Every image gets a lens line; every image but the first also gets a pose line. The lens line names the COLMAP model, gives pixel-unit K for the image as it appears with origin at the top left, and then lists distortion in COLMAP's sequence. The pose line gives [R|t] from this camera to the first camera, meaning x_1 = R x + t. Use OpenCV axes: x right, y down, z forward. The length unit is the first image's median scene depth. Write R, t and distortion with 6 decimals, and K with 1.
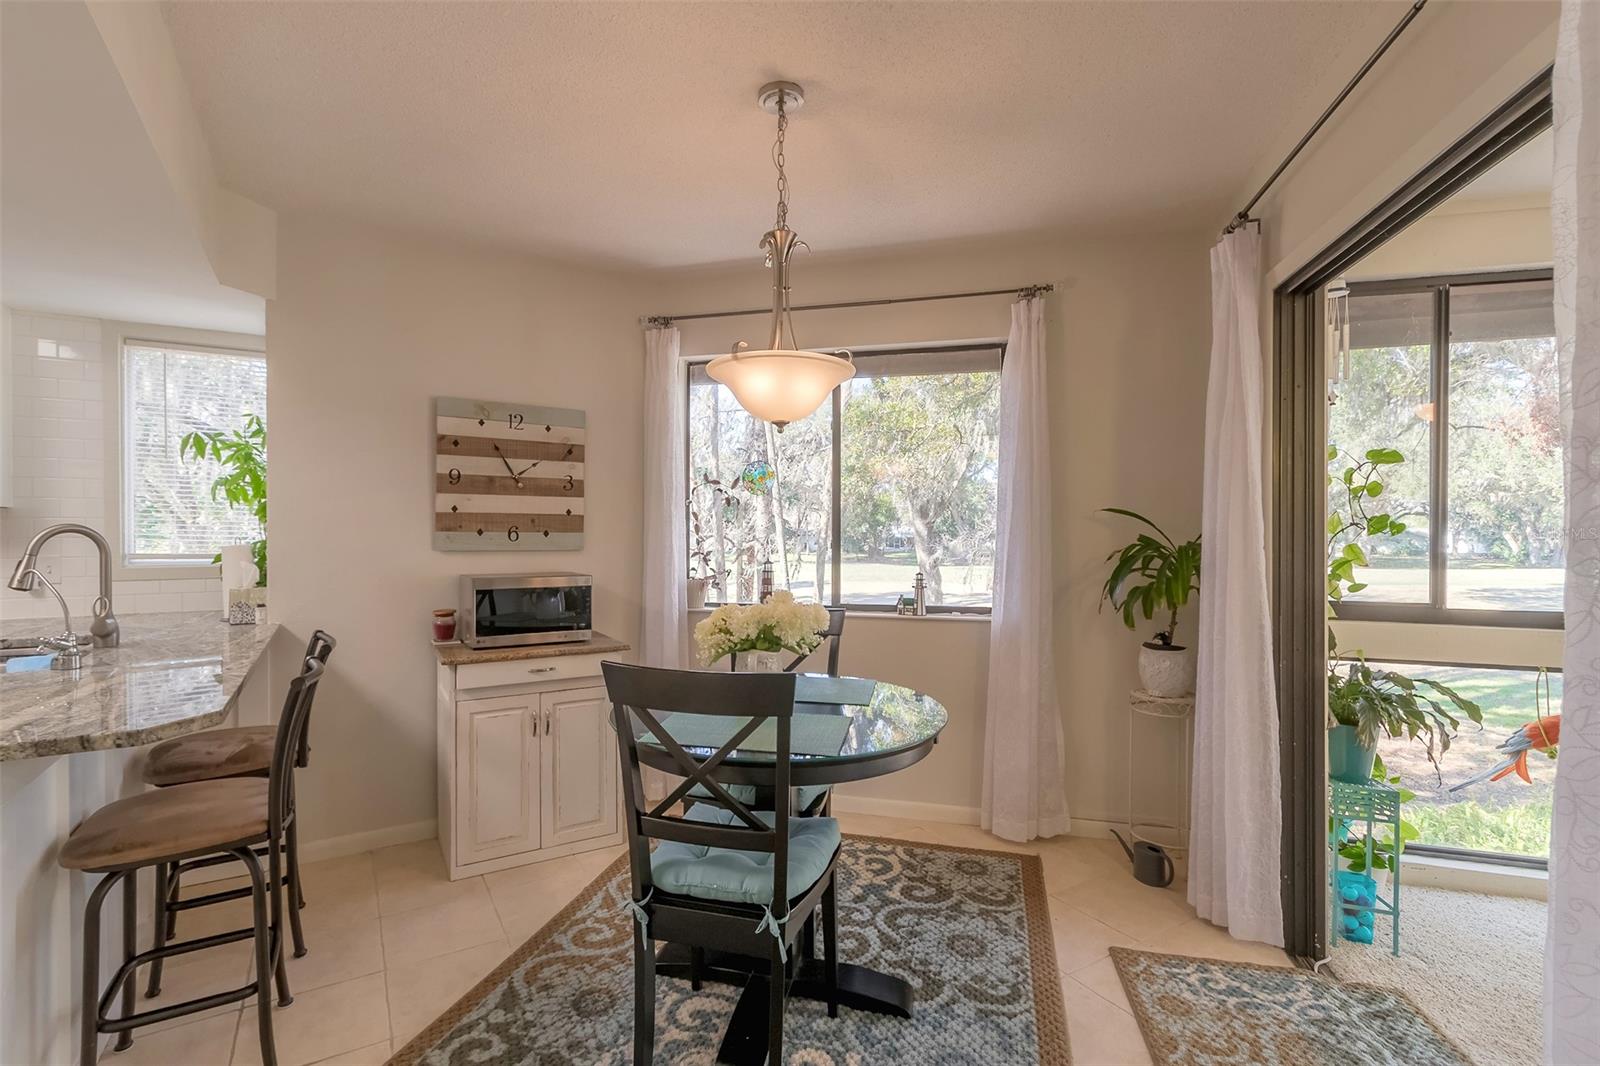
lens RADIAL K [[739.7, 0, 773.7], [0, 739.7, 532.9], [0, 0, 1]] dist [0.002608, -0.000020]
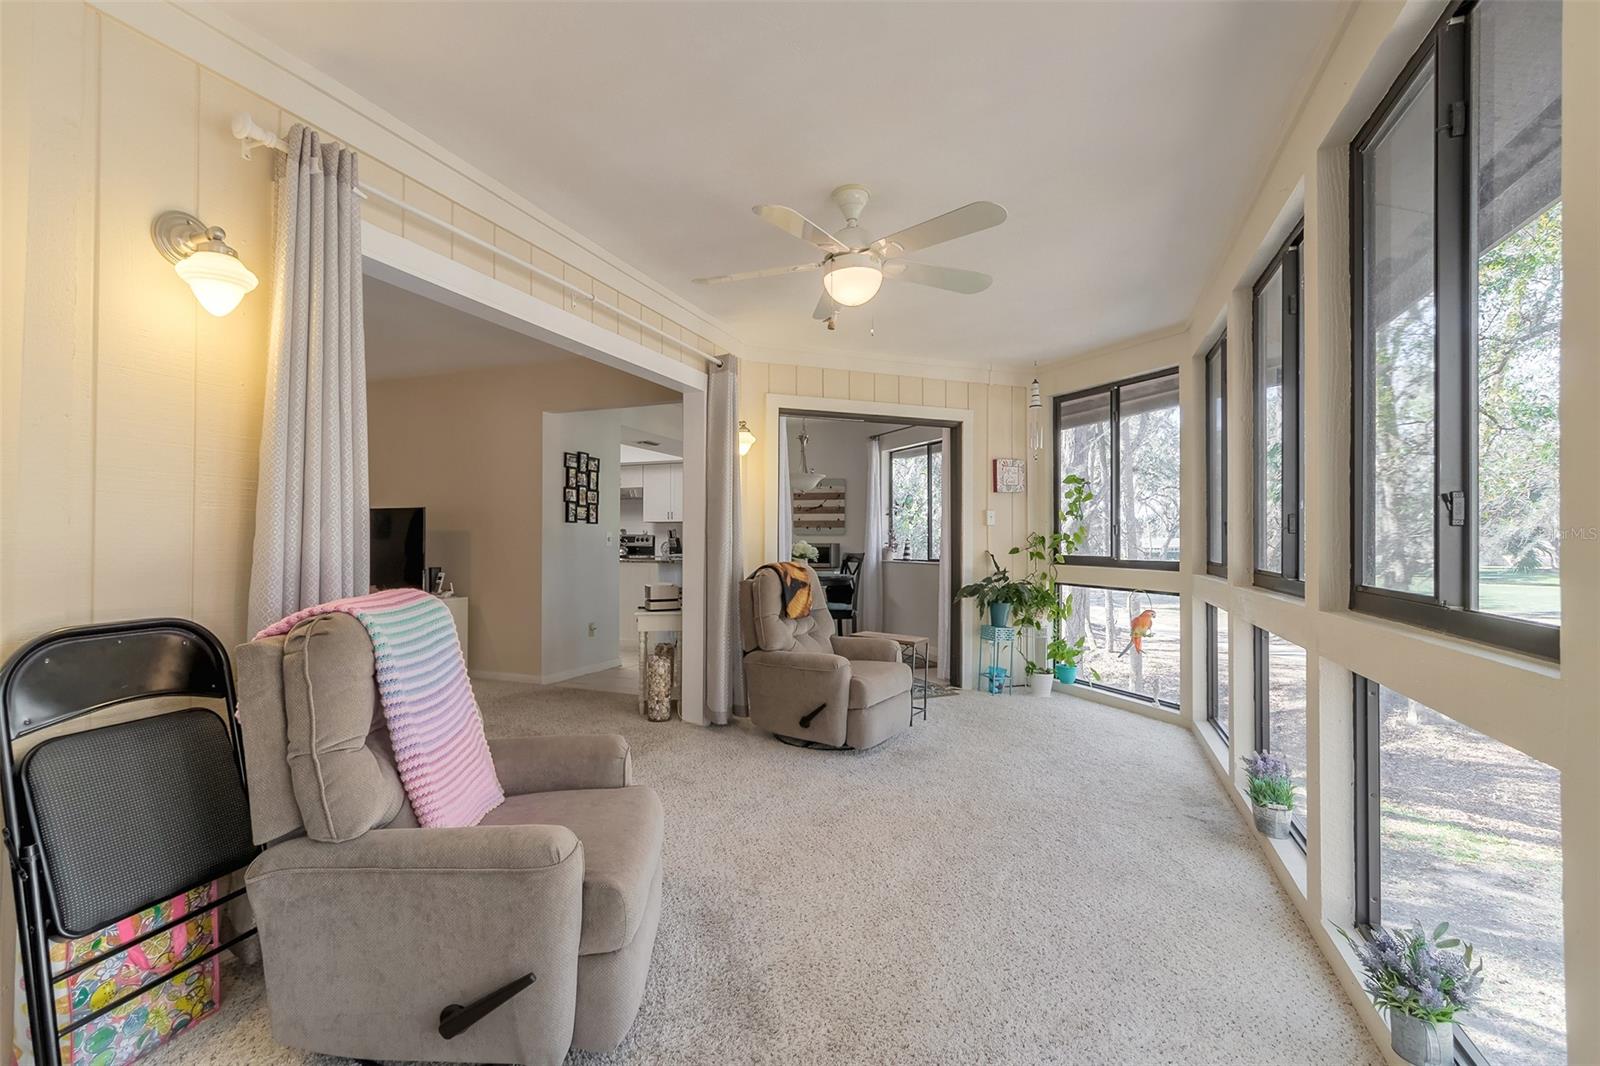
lens RADIAL K [[725.6, 0, 770.6], [0, 725.6, 533.2], [0, 0, 1]] dist [0.005897, -0.001298]
pose [[0.606912, -0.010210, -0.794704, 1.695206], [-0.005053, 0.999848, -0.016705, 0.066827], [0.794753, 0.014154, 0.606768, -0.757612]]
